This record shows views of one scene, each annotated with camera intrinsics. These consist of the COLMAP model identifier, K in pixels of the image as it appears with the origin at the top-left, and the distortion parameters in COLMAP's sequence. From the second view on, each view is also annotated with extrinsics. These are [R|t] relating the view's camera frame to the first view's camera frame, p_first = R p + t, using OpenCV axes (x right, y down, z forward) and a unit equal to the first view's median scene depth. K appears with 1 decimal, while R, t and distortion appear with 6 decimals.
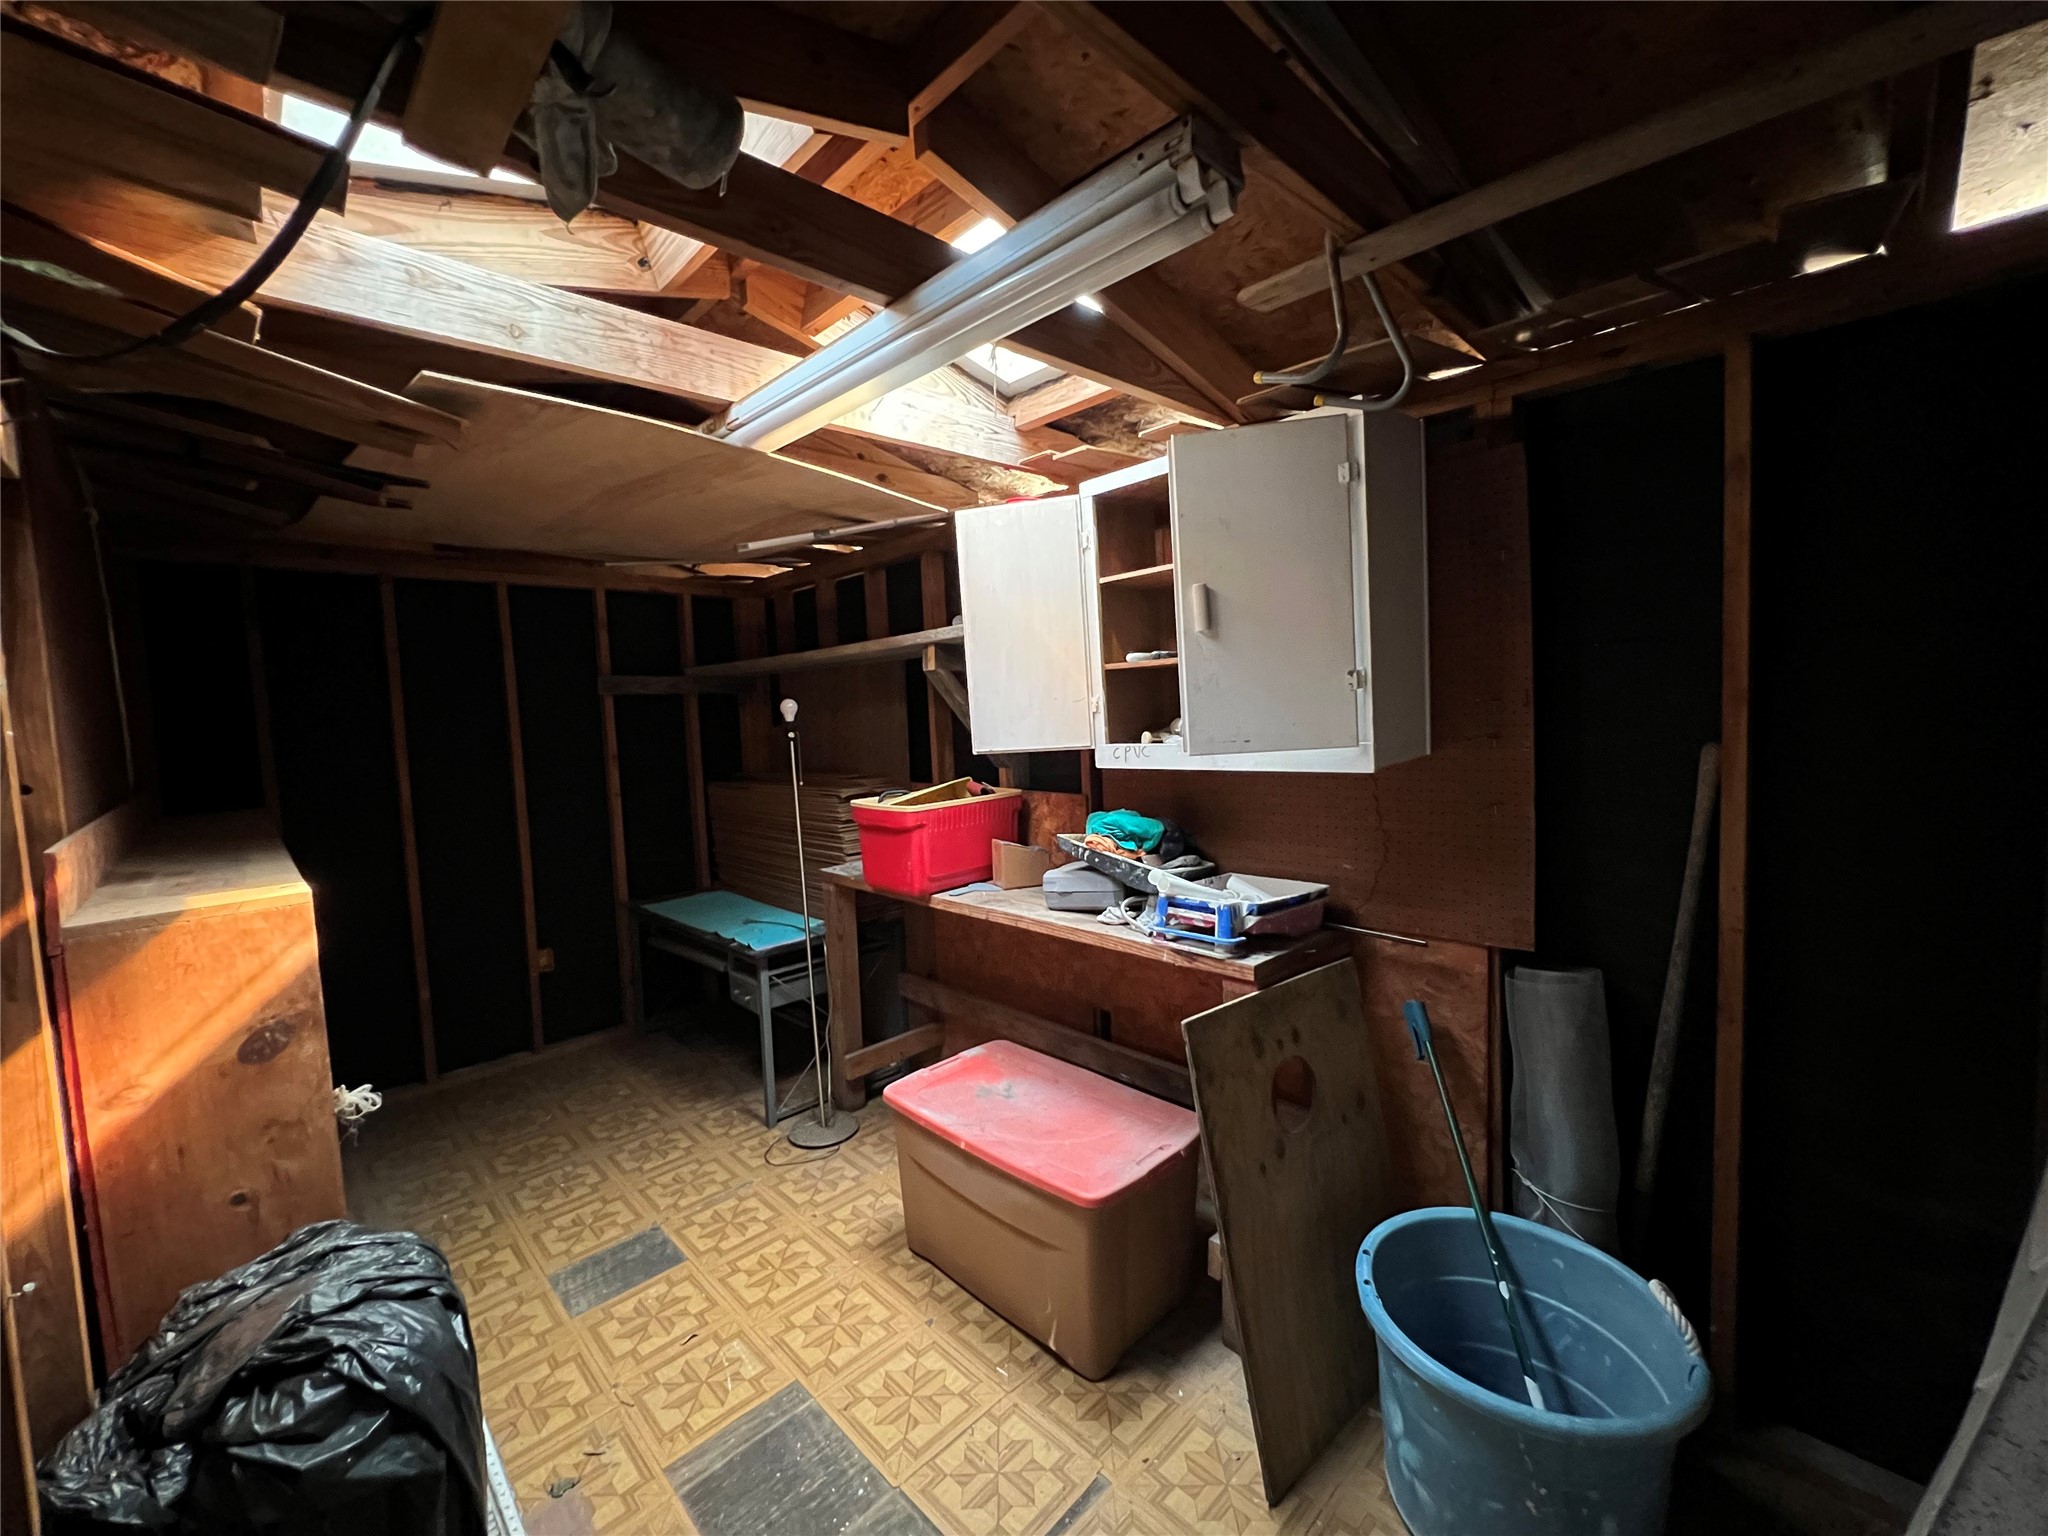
lens RADIAL K [[821.6, 0, 1021.1], [0, 821.6, 766.1], [0, 0, 1]] dist [-0.003221, 0.001097]
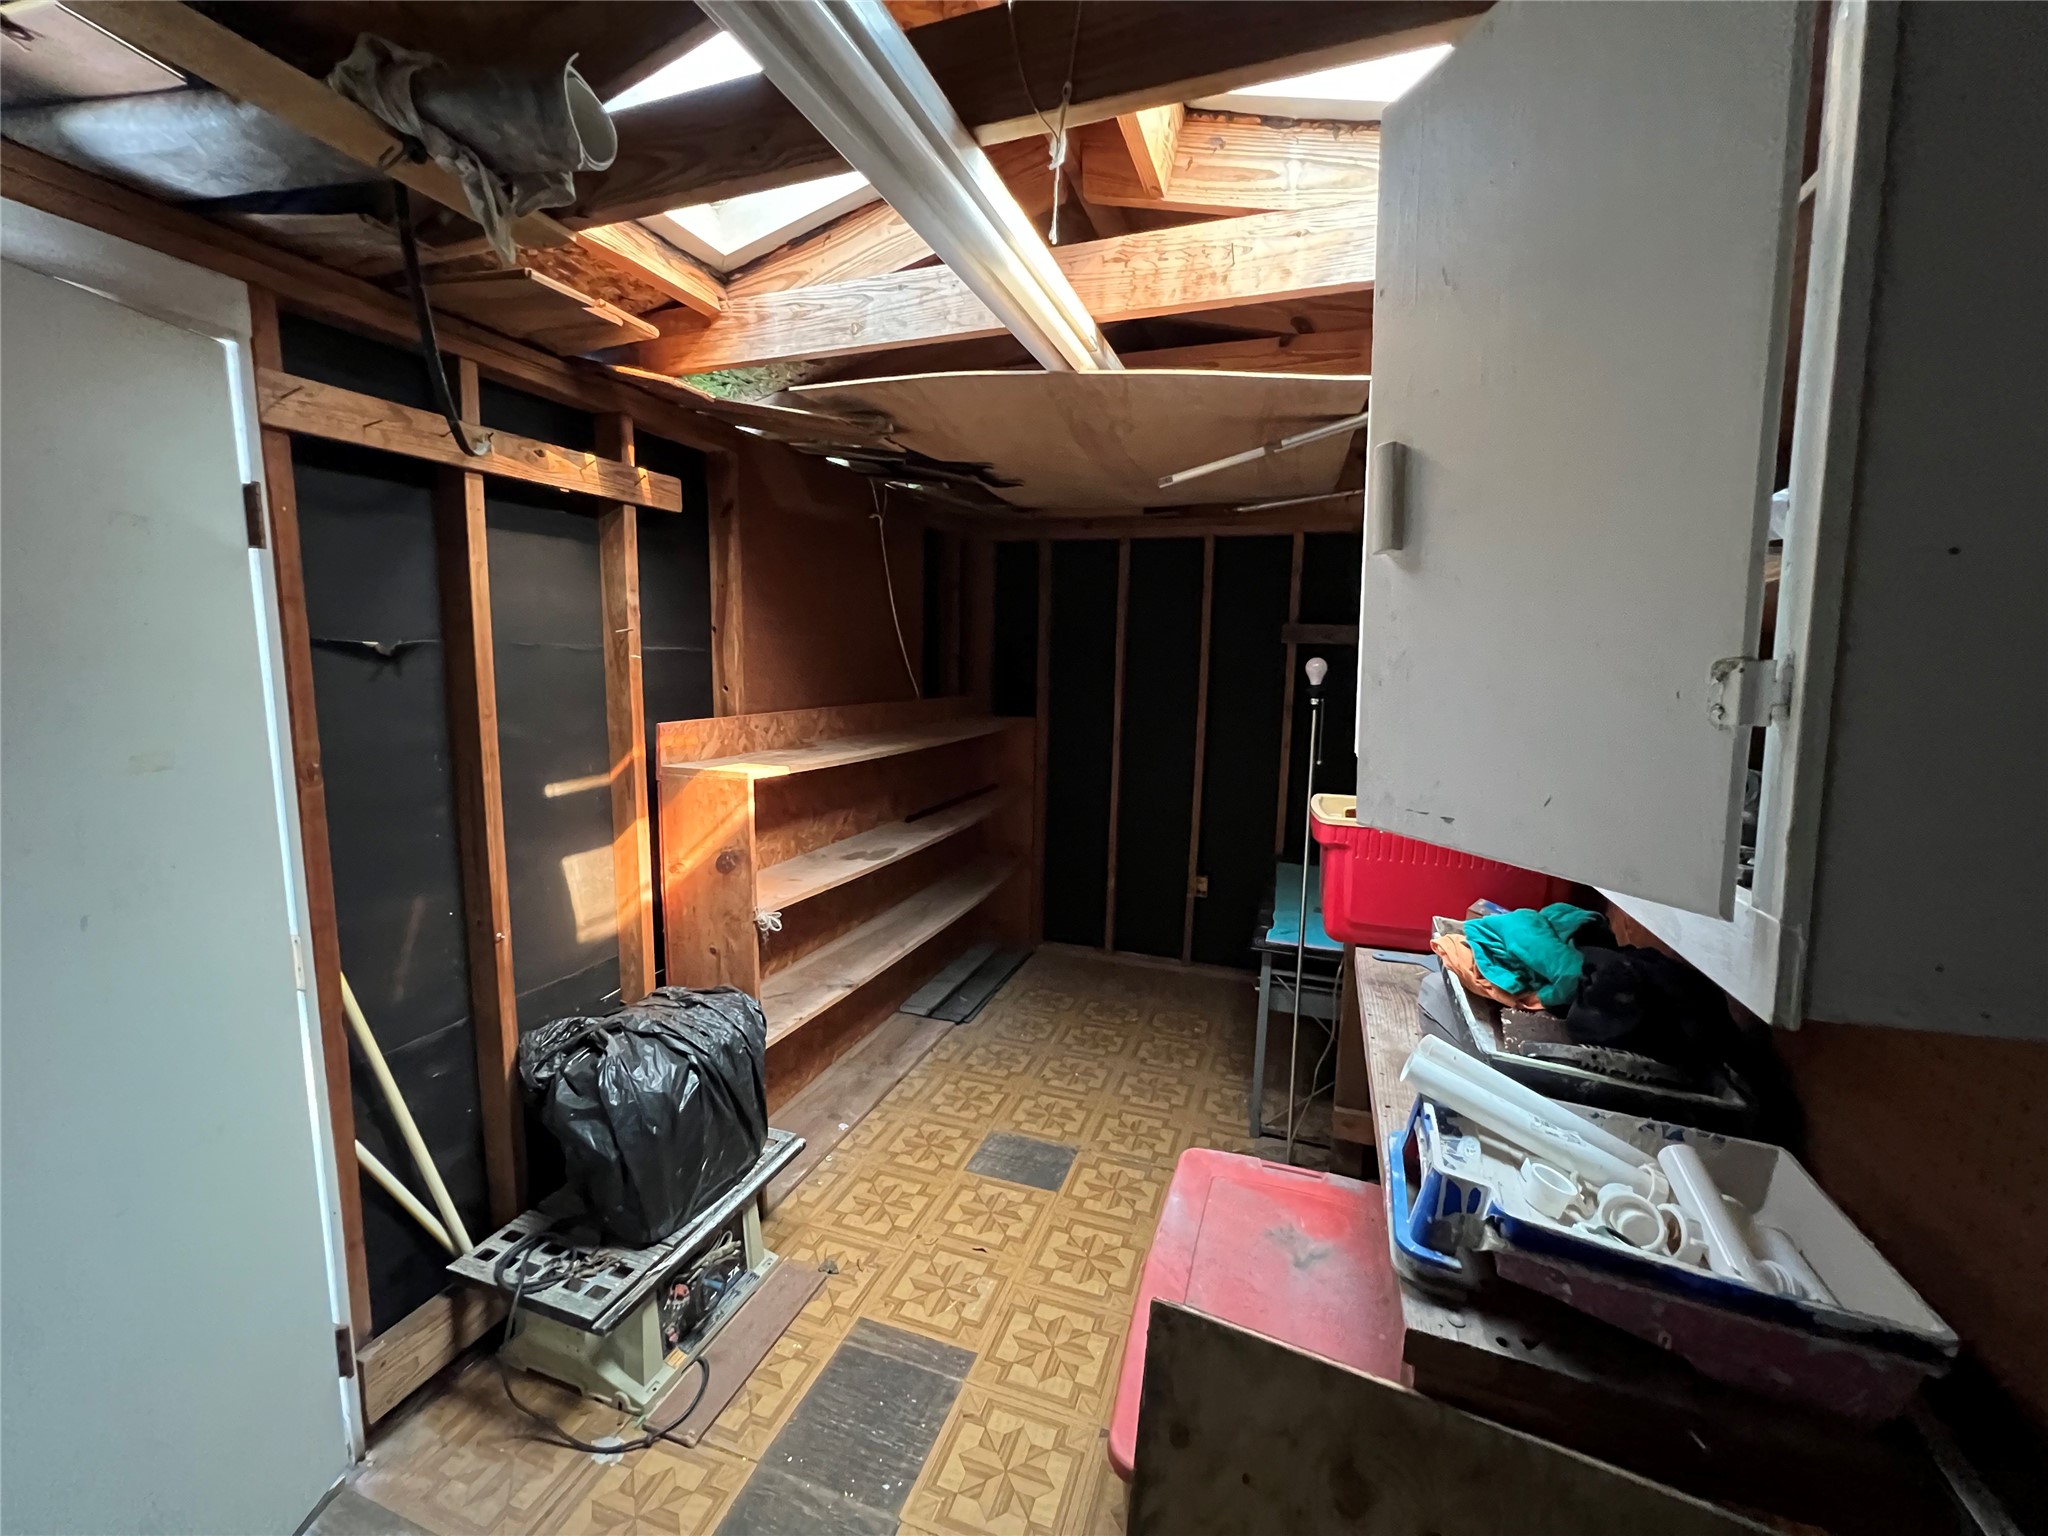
lens RADIAL K [[821.6, 0, 1018.7], [0, 821.6, 766.6], [0, 0, 1]] dist [-0.003221, 0.001097]
pose [[0.439104, 0.166402, -0.882892, 0.513918], [-0.105055, 0.985467, 0.133486, -0.084041], [0.892273, 0.034138, 0.450203, 0.594592]]
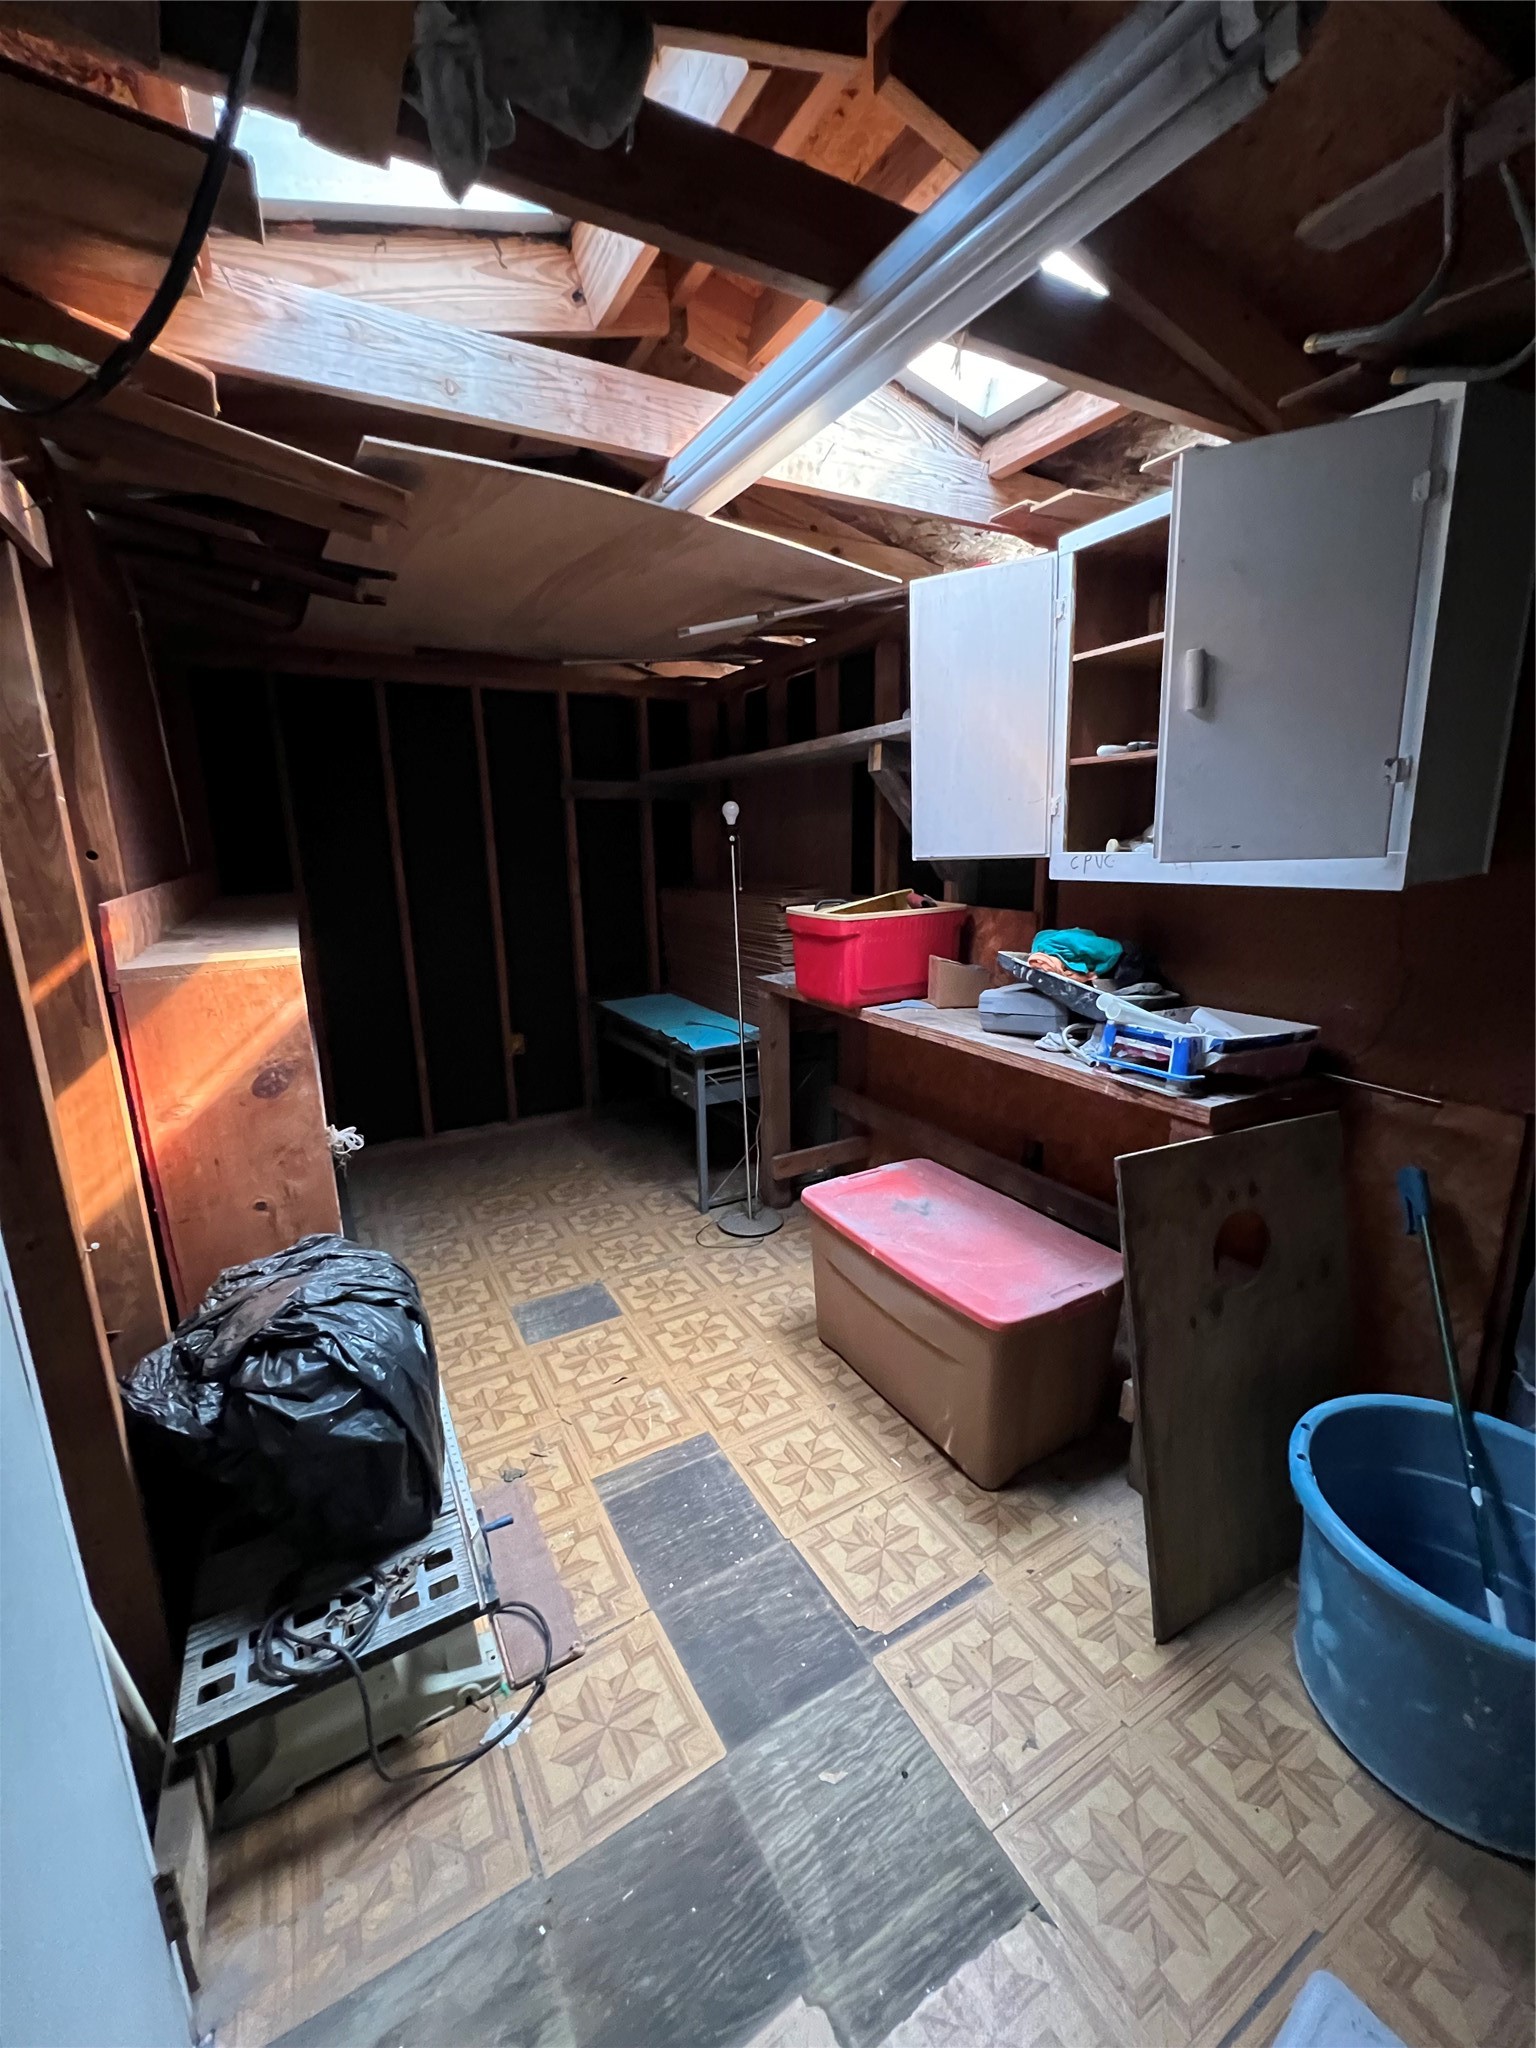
lens RADIAL K [[821.6, 0, 772.4], [0, 821.6, 1022.3], [0, 0, 1]] dist [-0.003221, 0.001097]
pose [[0.968700, 0.077510, -0.235822, 0.027805], [-0.039247, 0.985875, 0.162820, 0.027337], [0.245111, -0.148468, 0.958059, 0.051795]]
